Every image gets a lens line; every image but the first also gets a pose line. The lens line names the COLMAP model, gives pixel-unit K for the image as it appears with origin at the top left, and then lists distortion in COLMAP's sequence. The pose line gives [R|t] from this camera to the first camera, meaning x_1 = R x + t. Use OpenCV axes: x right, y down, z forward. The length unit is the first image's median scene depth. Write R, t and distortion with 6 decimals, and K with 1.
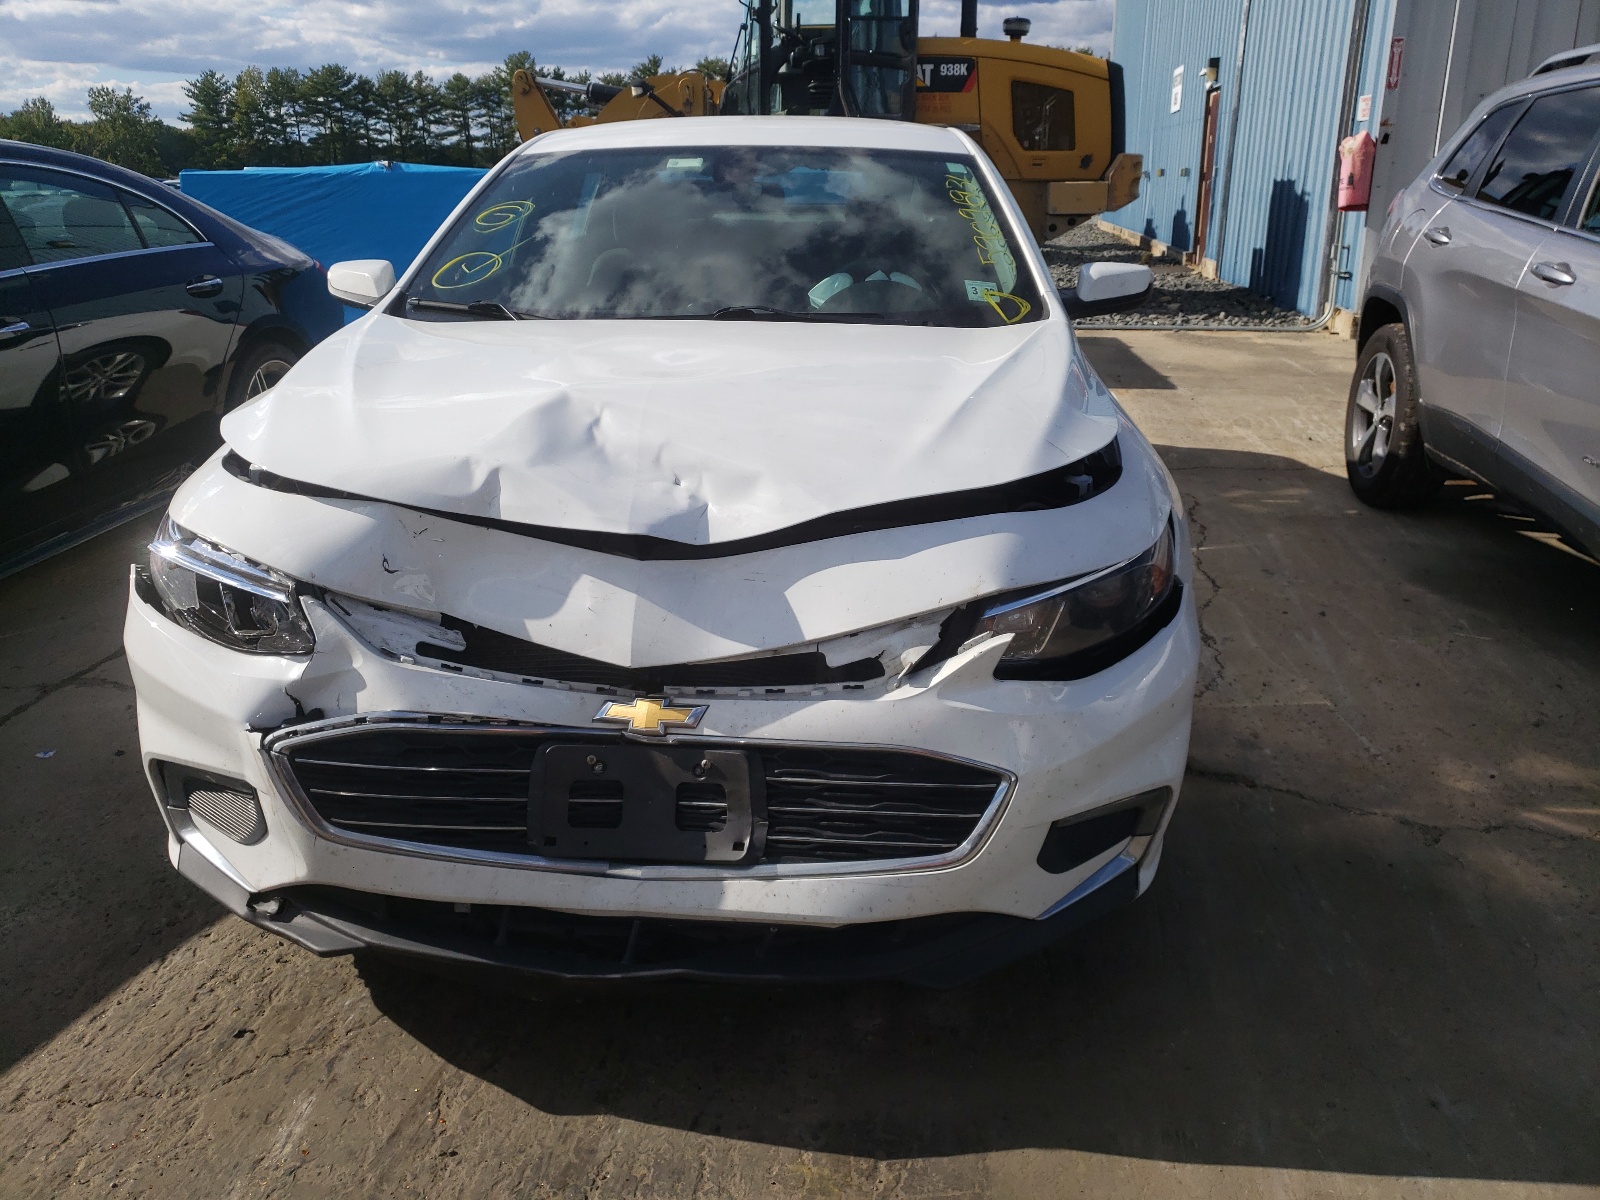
lens RADIAL K [[1287.9, 0, 797.4], [0, 1287.9, 565.6], [0, 0, 1]] dist [-0.000023, 0.041941]
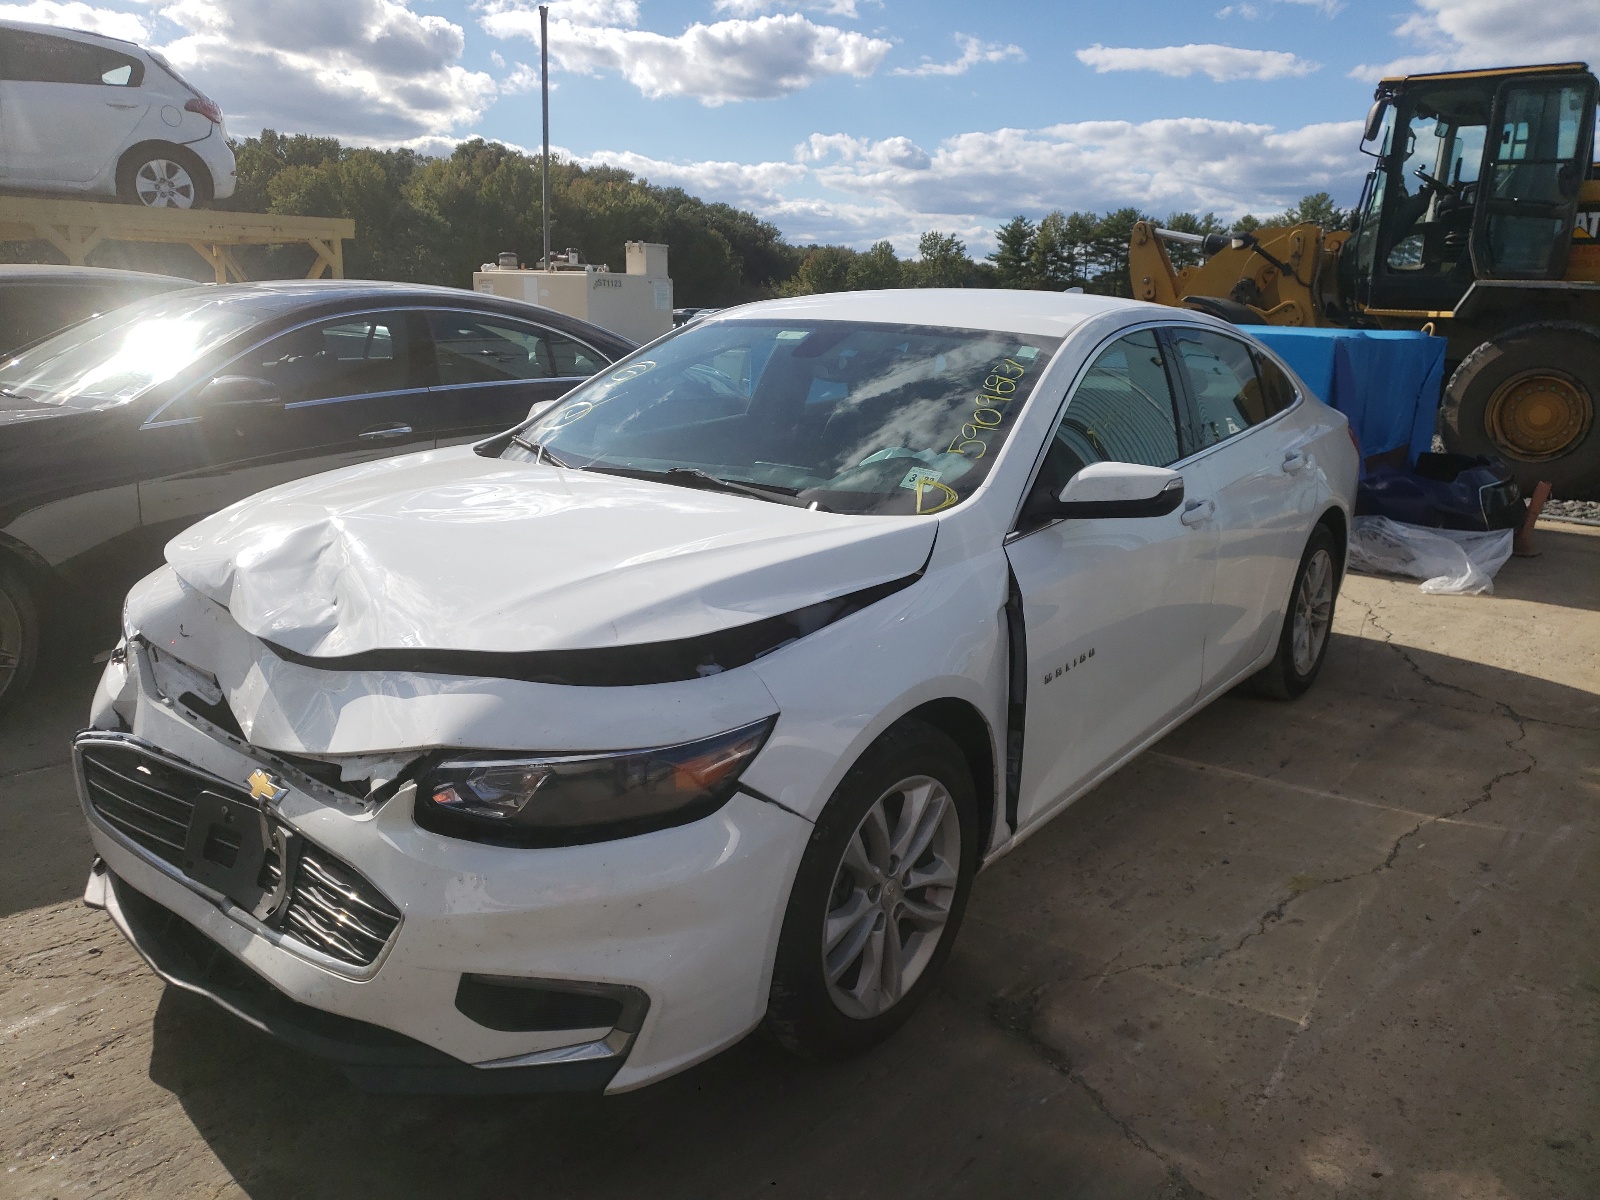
lens RADIAL K [[1275.4, 0, 780.5], [0, 1275.4, 597.4], [0, 0, 1]] dist [0.012135, 0.011752]
pose [[0.827548, 0.156534, -0.539130, 0.798783], [-0.195607, 0.980559, -0.015550, -0.118849], [0.526214, 0.118326, 0.842079, 0.184348]]
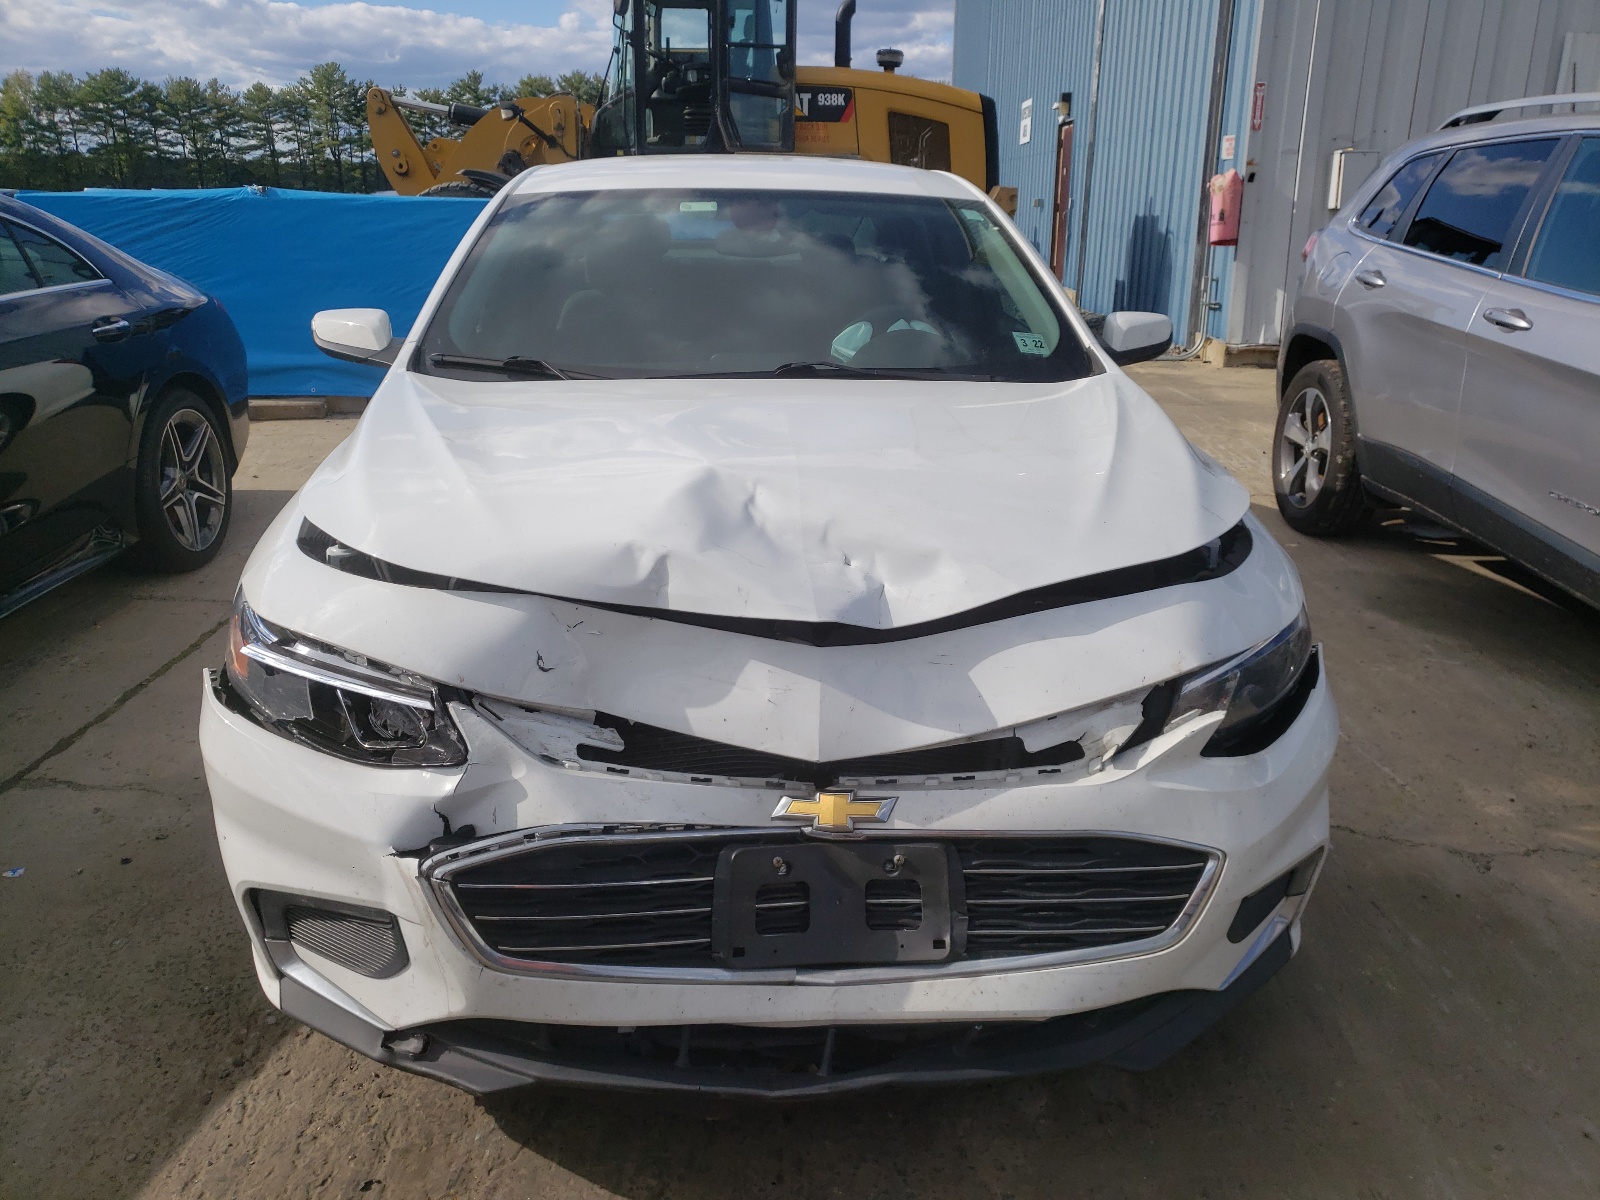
lens RADIAL K [[1283.7, 0, 837.0], [0, 1283.7, 598.9], [0, 0, 1]] dist [0.006970, 0.030125]
pose [[0.987400, -0.036117, 0.154069, -0.219170], [0.034852, 0.999333, 0.010904, -0.042961], [-0.154360, -0.005397, 0.988000, 0.059393]]
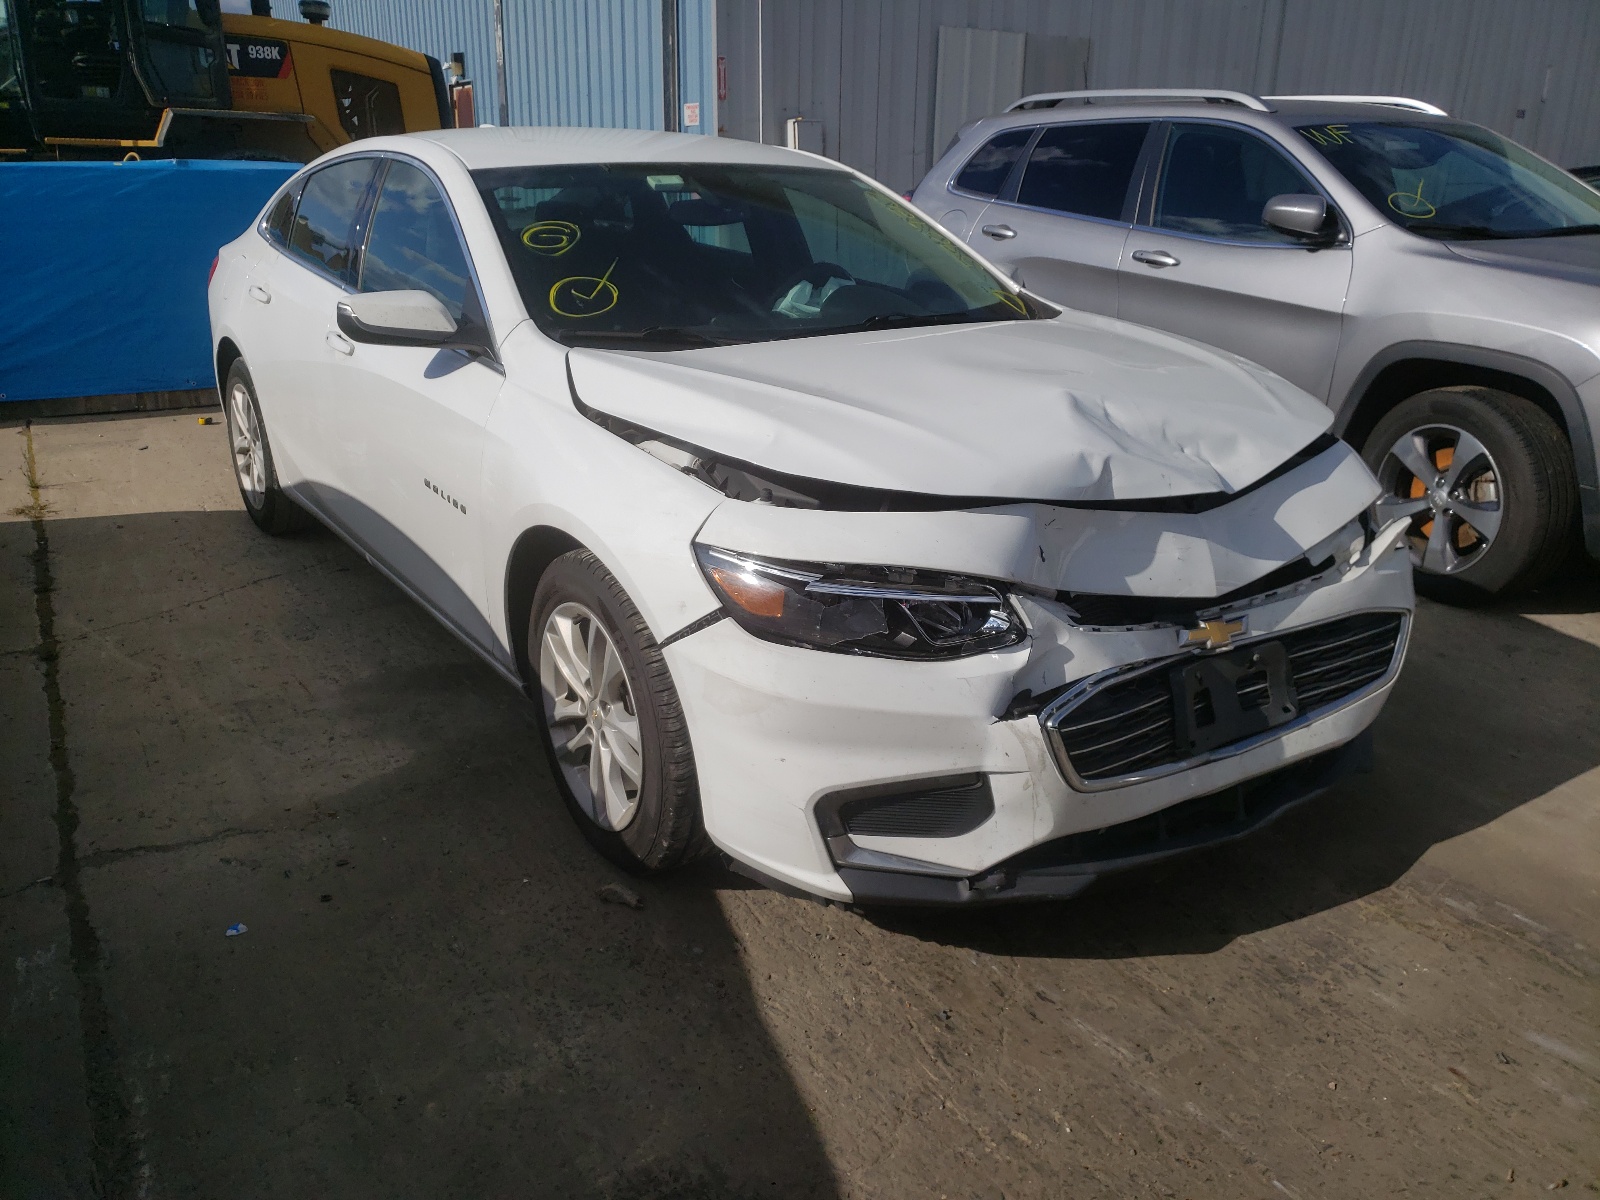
lens RADIAL K [[1283.7, 0, 837.0], [0, 1283.7, 598.9], [0, 0, 1]] dist [0.006970, 0.030125]
pose [[0.773484, -0.196015, 0.602744, -1.014470], [0.175961, 0.980004, 0.092895, -0.087943], [-0.608900, 0.034207, 0.792509, 0.182980]]
